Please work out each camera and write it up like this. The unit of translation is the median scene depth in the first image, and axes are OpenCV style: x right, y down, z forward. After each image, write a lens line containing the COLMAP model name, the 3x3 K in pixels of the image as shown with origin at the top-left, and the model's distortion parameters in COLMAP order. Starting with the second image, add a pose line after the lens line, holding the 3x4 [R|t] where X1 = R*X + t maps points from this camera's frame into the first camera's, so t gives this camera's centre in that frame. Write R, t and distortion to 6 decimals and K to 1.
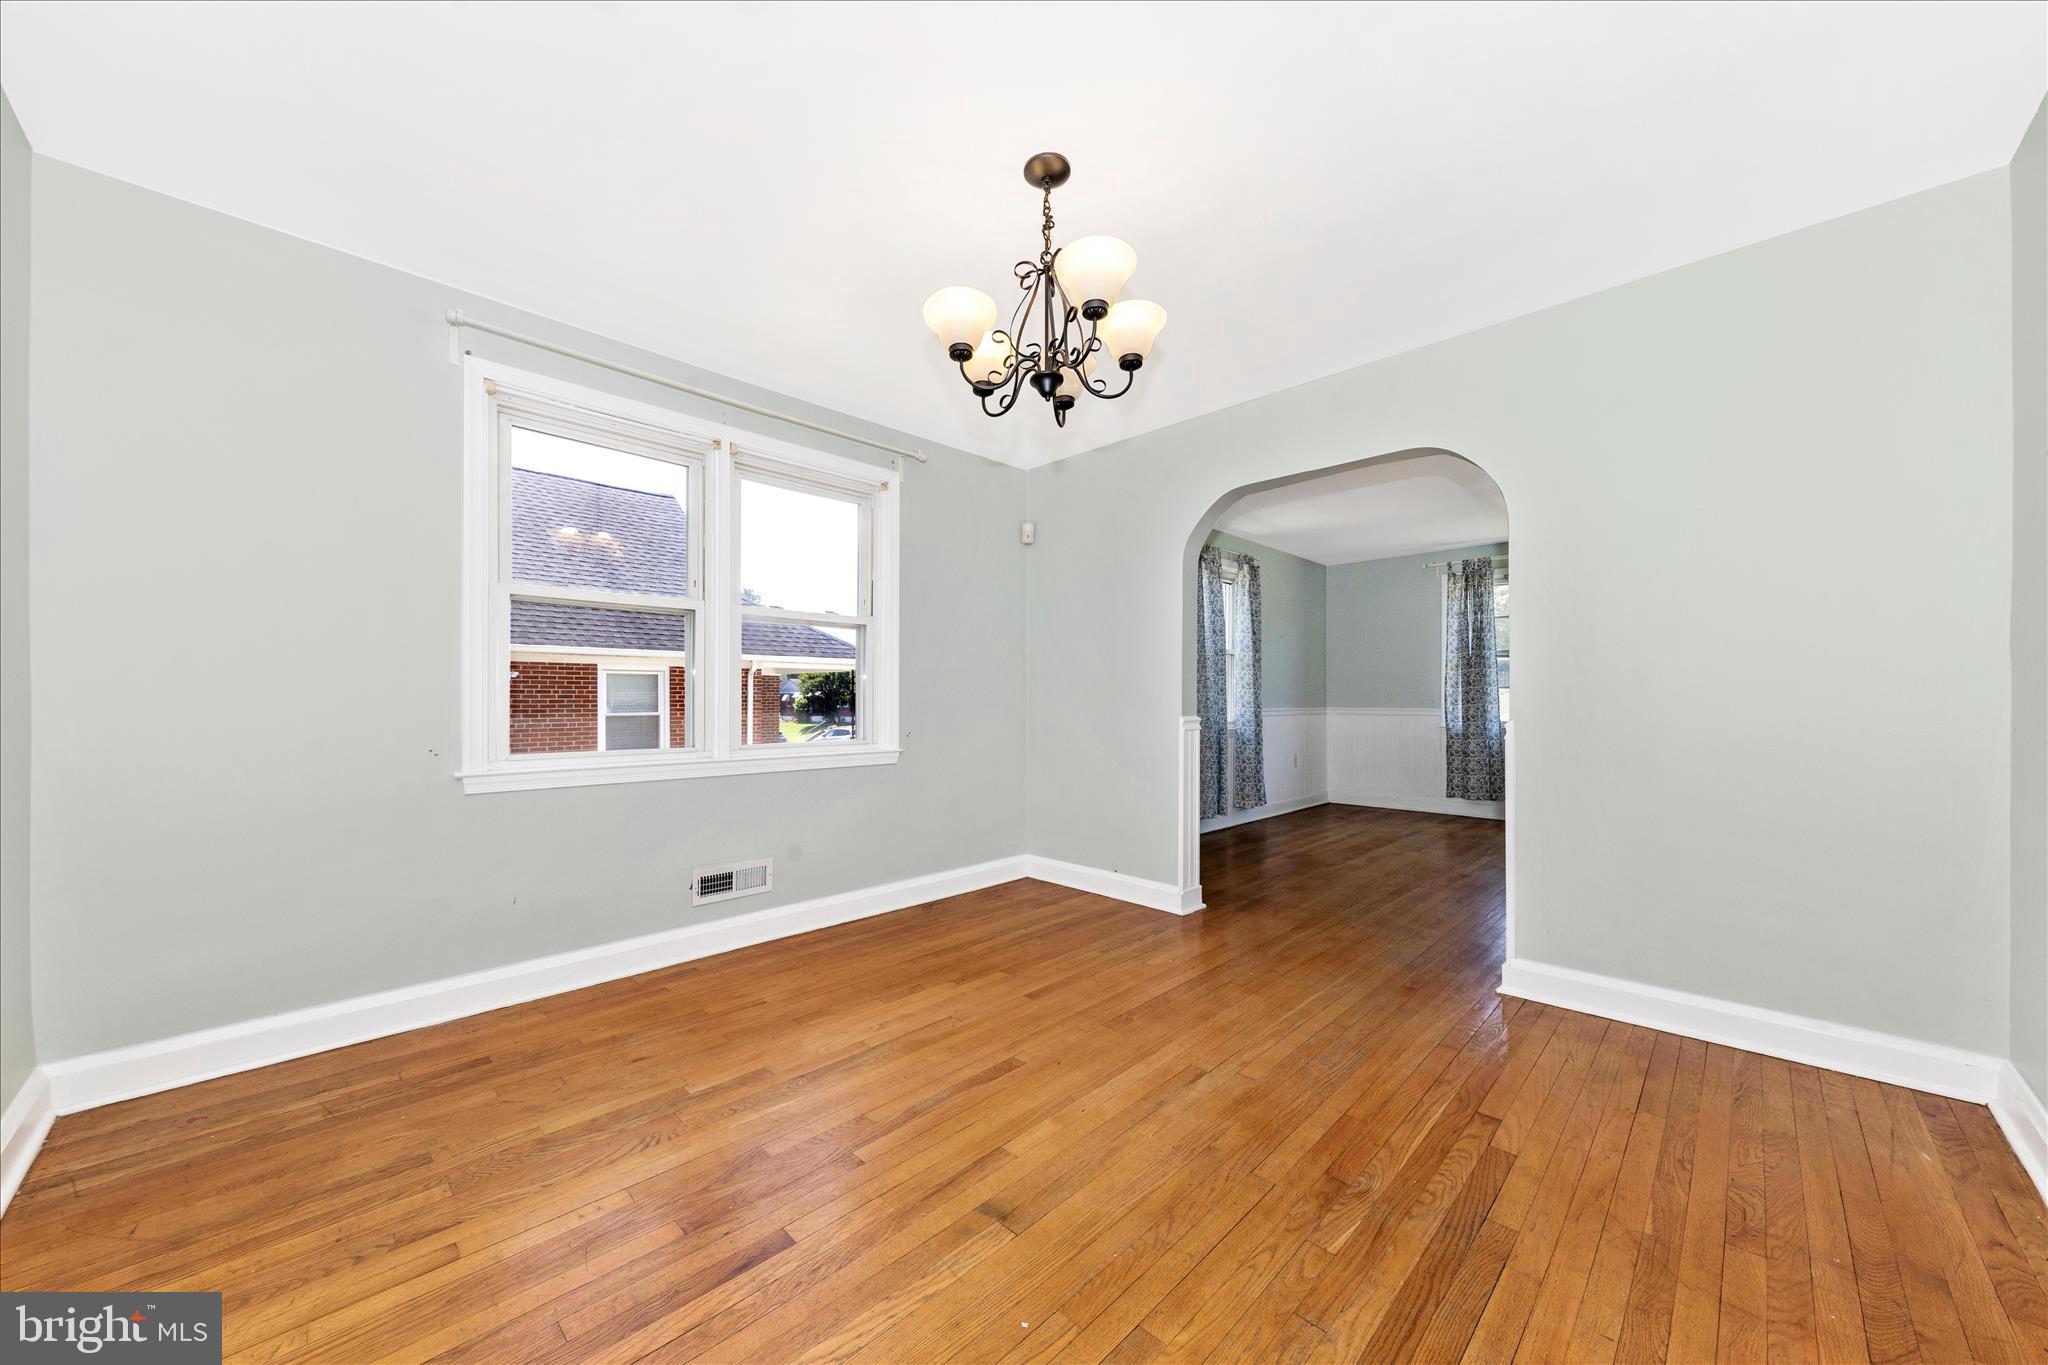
lens RADIAL K [[733.4, 0, 1024.5], [0, 733.4, 683.0], [0, 0, 1]] dist [0.003495, -0.000345]
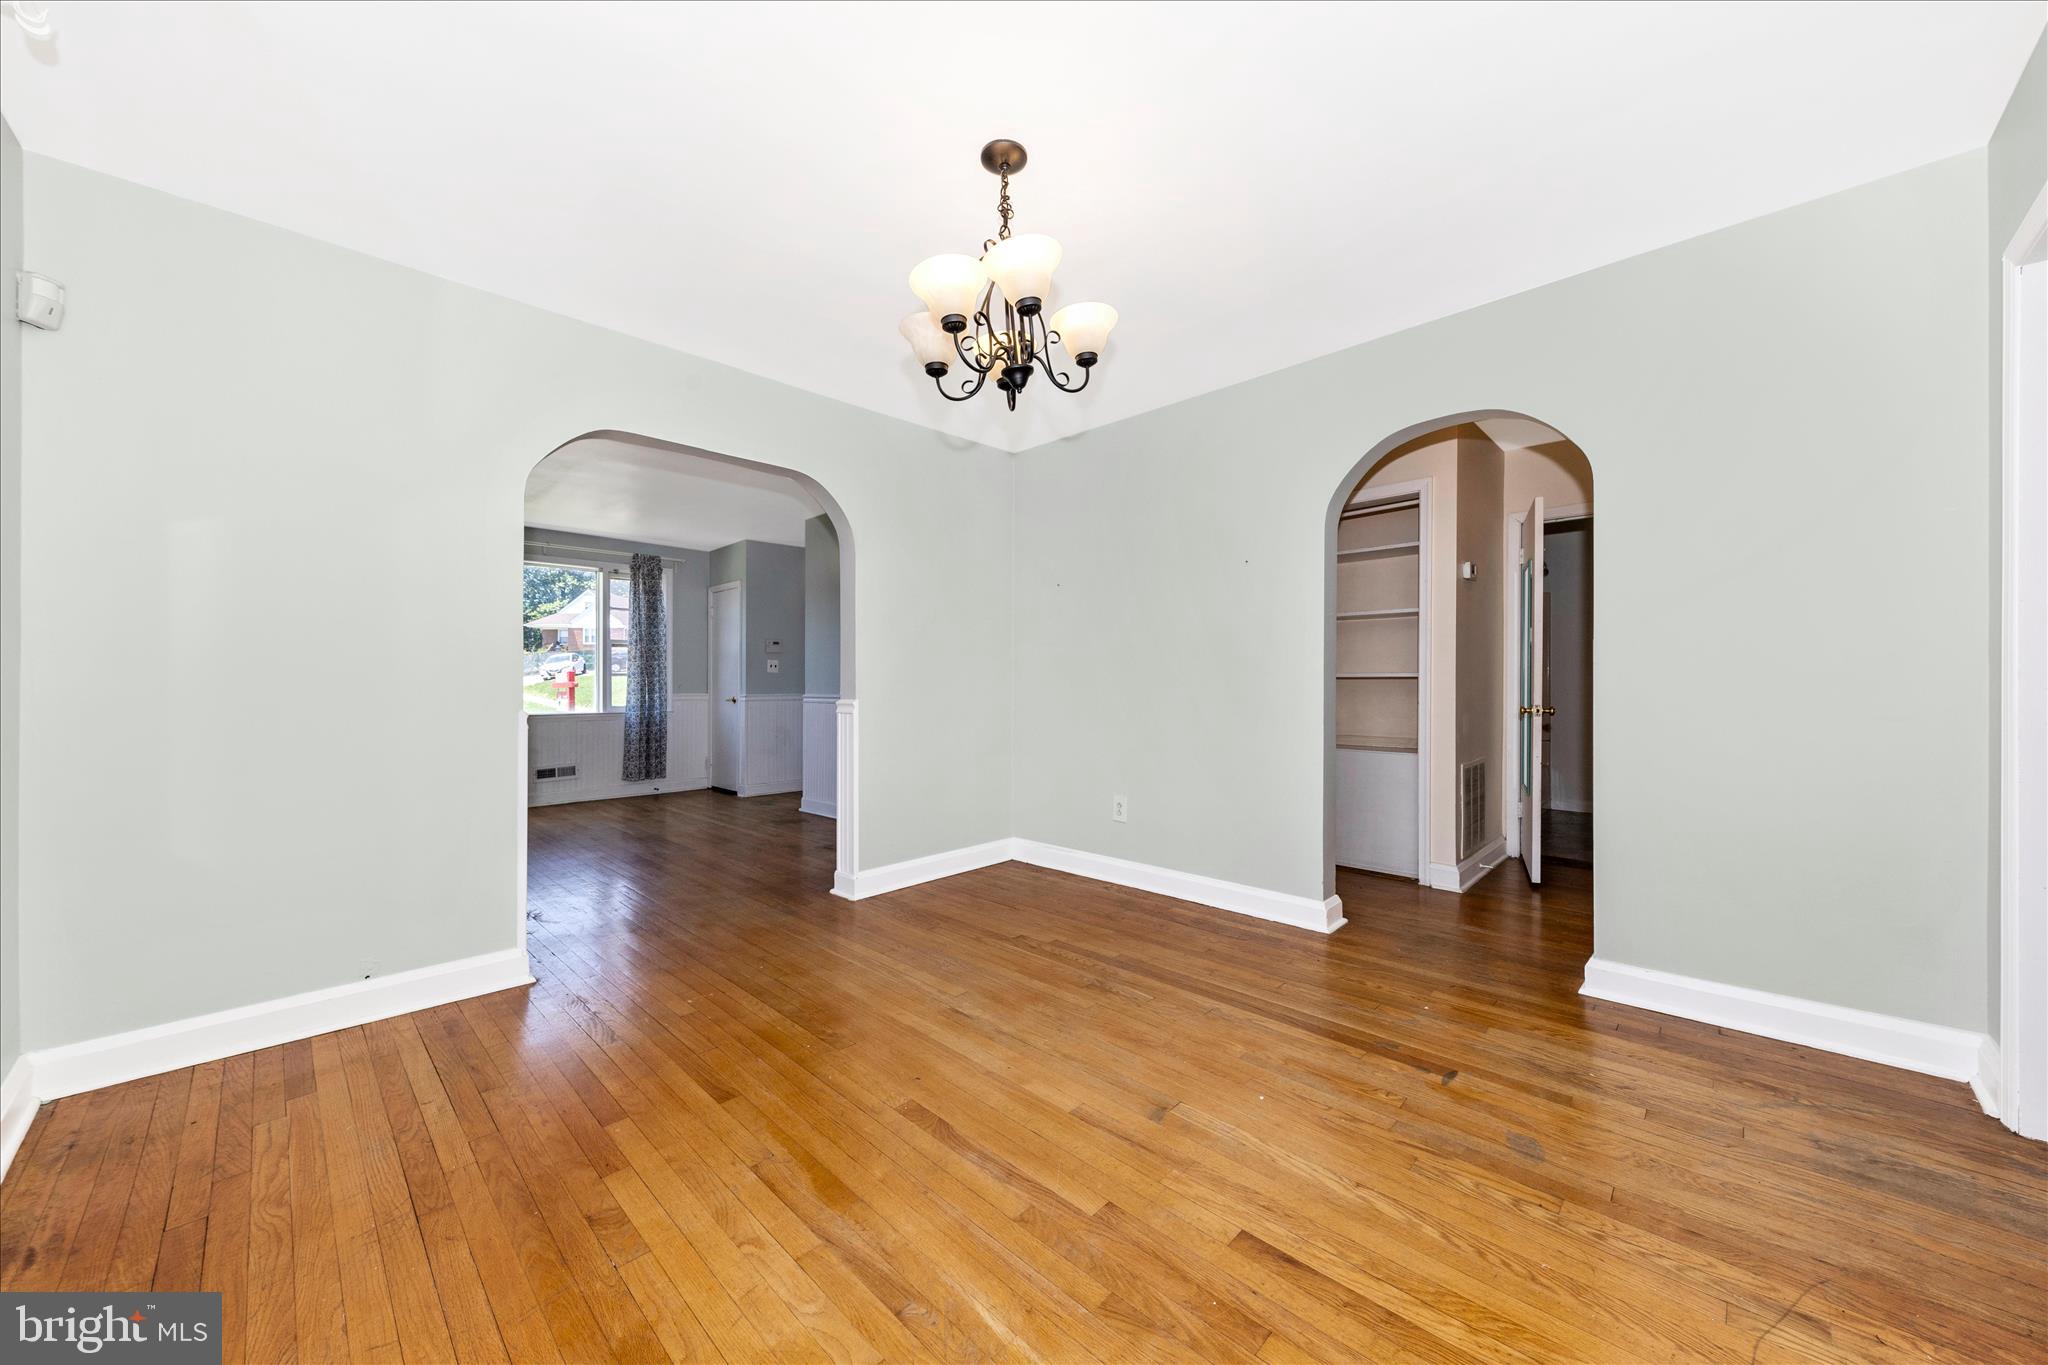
lens RADIAL K [[733.4, 0, 1021.6], [0, 733.4, 682.6], [0, 0, 1]] dist [0.003495, -0.000345]
pose [[-0.012257, 0.002569, 0.999922, -0.896111], [-0.015379, 0.999878, -0.002757, 0.024971], [-0.999807, -0.015411, -0.012216, 0.913686]]
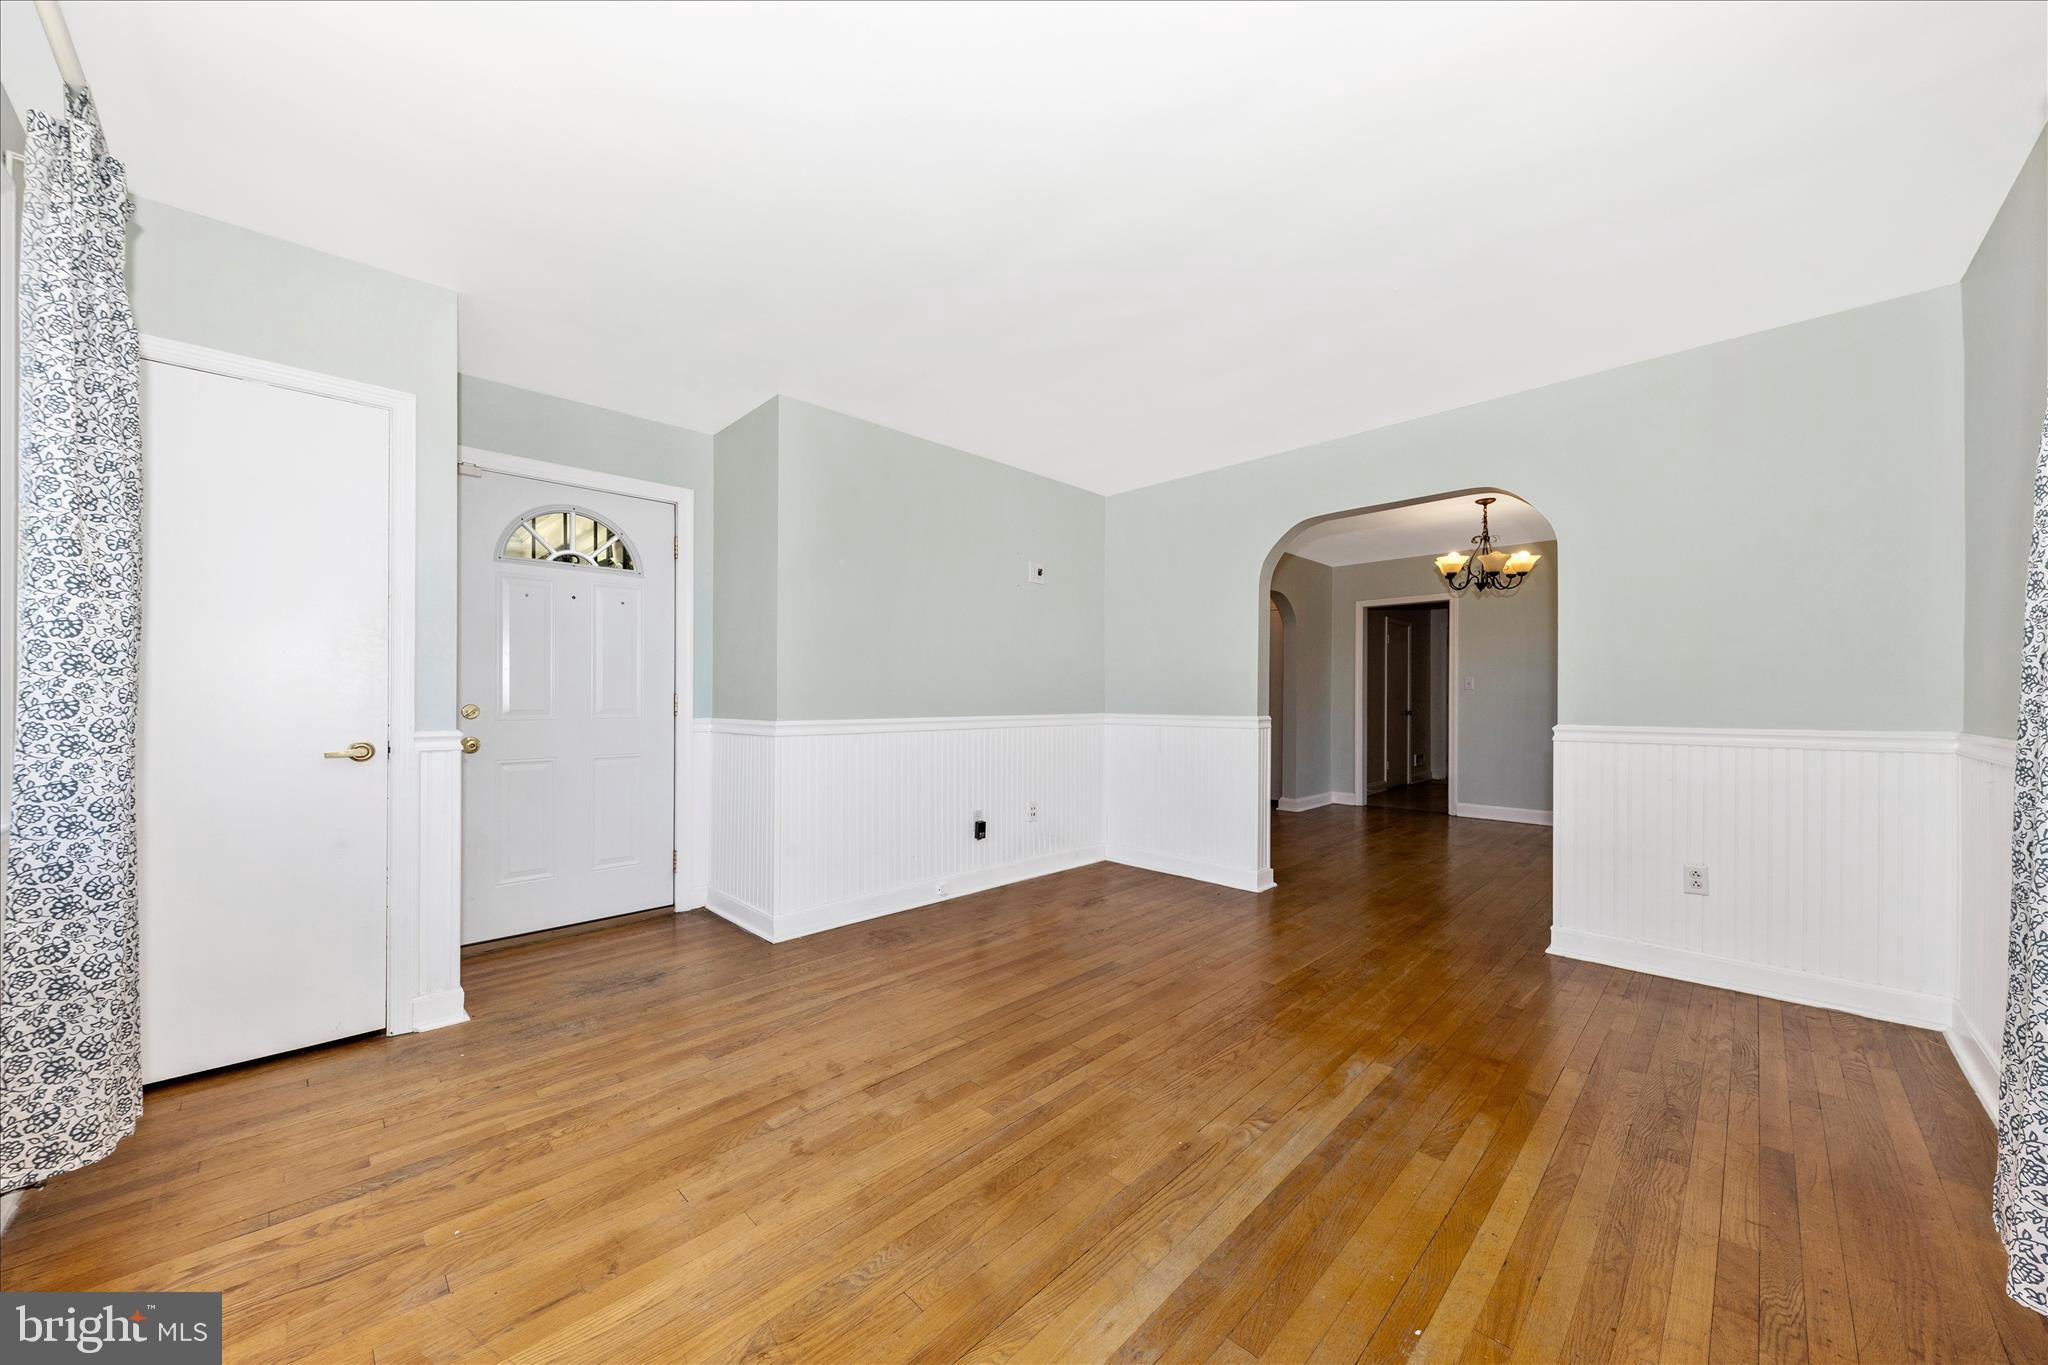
lens RADIAL K [[733.4, 0, 1011.5], [0, 733.4, 695.4], [0, 0, 1]] dist [0.003495, -0.000345]
pose [[-0.999929, 0.004621, 0.010988, 1.447306], [0.004379, 0.999750, -0.021943, 0.060590], [-0.011087, -0.021894, -0.999699, 3.209949]]
